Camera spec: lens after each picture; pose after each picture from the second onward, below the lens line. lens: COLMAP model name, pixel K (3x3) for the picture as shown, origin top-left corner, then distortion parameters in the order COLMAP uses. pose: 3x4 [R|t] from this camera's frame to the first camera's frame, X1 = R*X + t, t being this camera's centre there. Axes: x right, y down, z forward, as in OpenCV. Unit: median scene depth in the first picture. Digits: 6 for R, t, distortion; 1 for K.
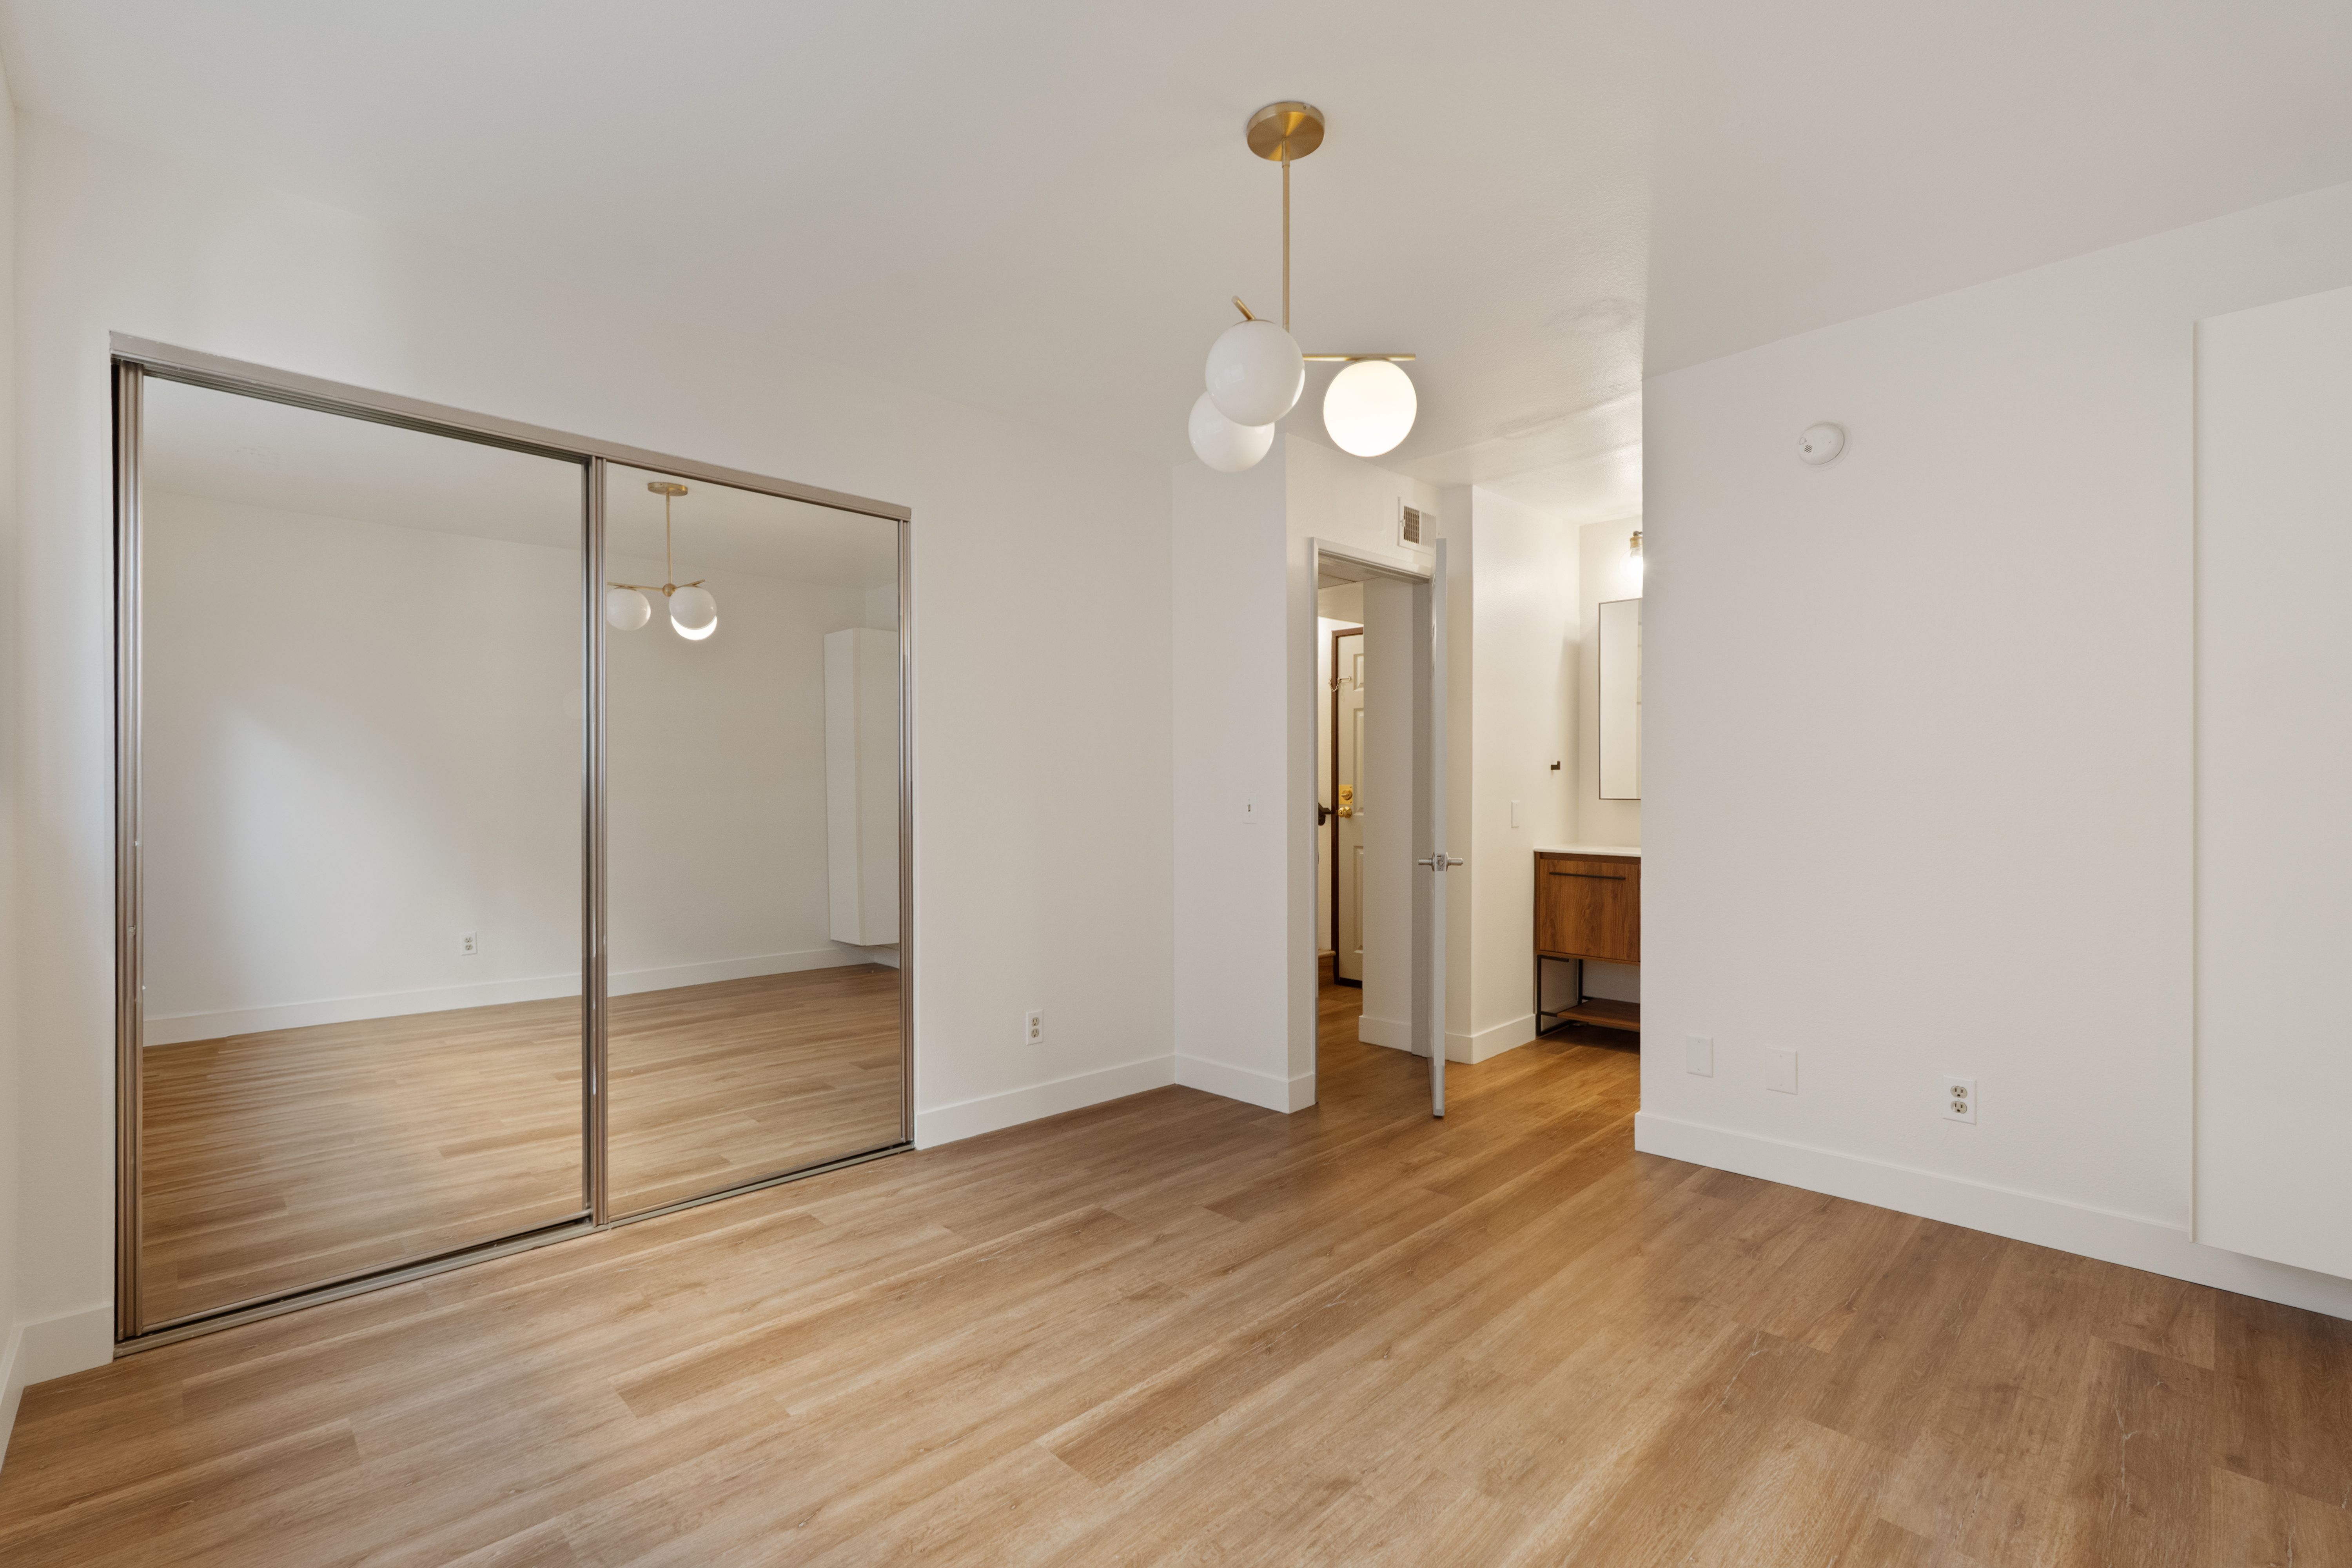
lens RADIAL K [[1034.1, 0, 1167.4], [0, 1034.1, 782.4], [0, 0, 1]] dist [-0.003233, 0.000553]
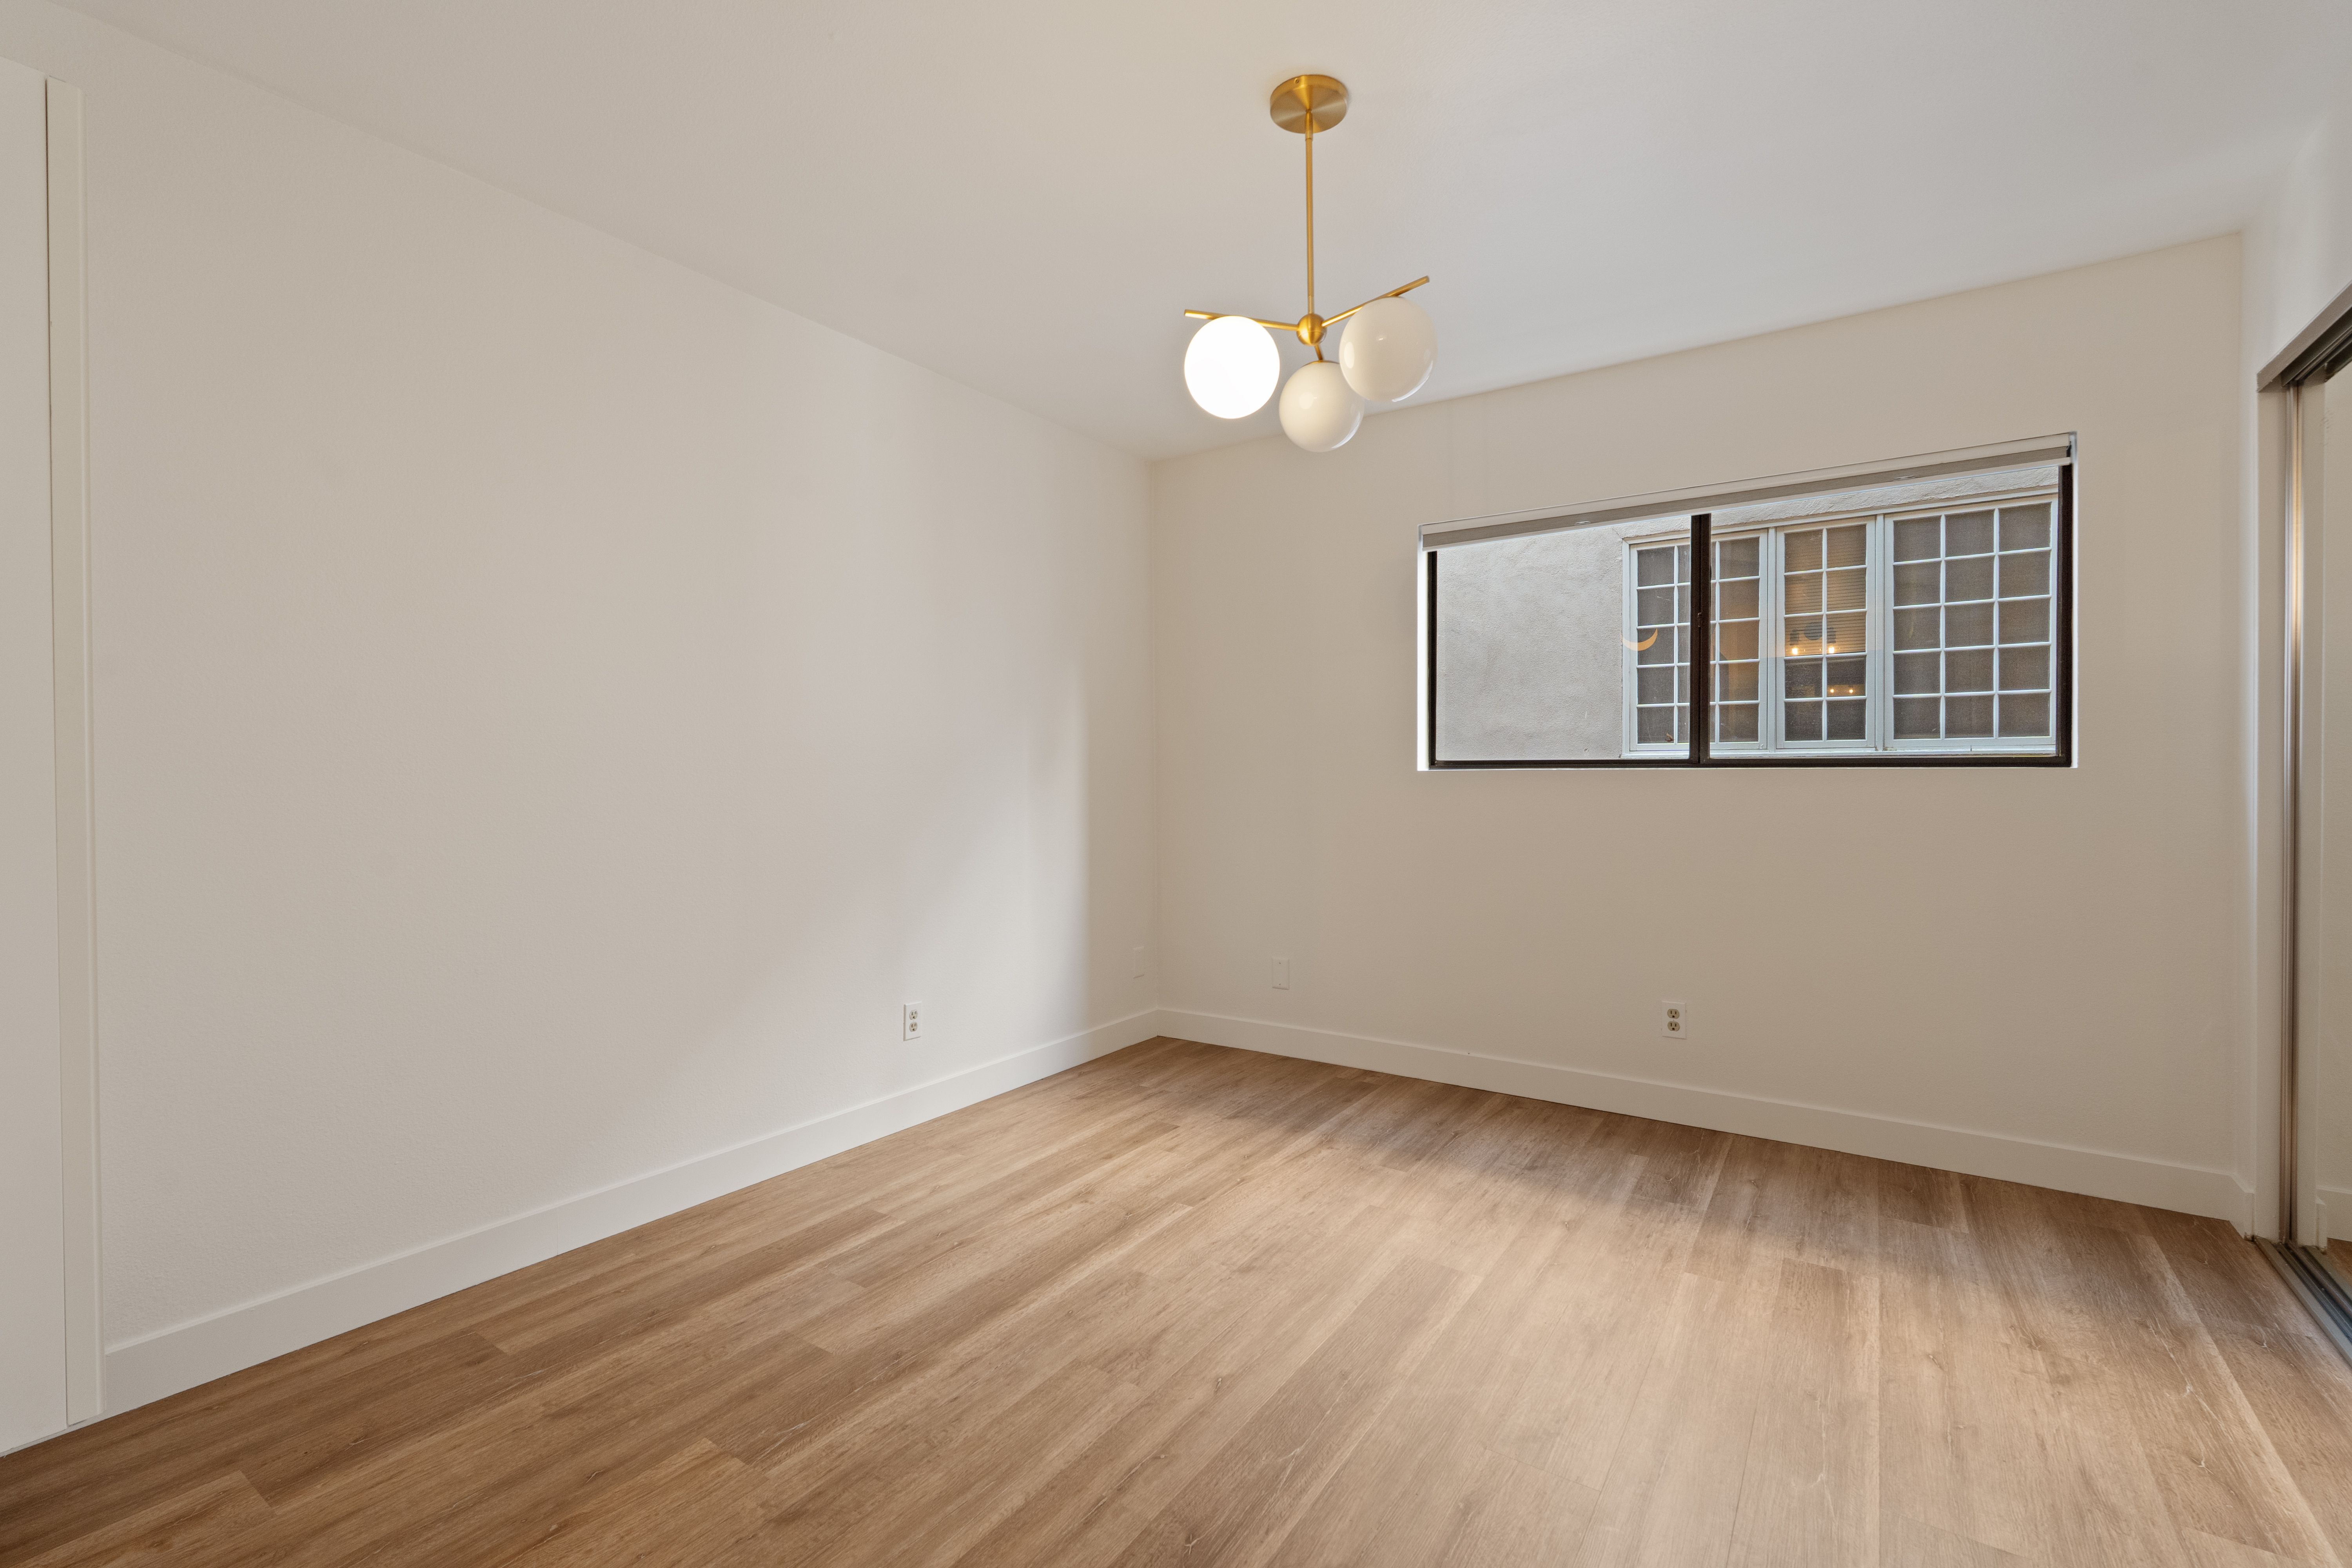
lens RADIAL K [[1030.8, 0, 1169.0], [0, 1030.8, 784.2], [0, 0, 1]] dist [-0.001735, -0.000335]
pose [[-0.980605, 0.003688, -0.195961, 0.471205], [0.001535, 0.999937, 0.011140, 0.016104], [0.195990, 0.010624, -0.980548, 2.049563]]
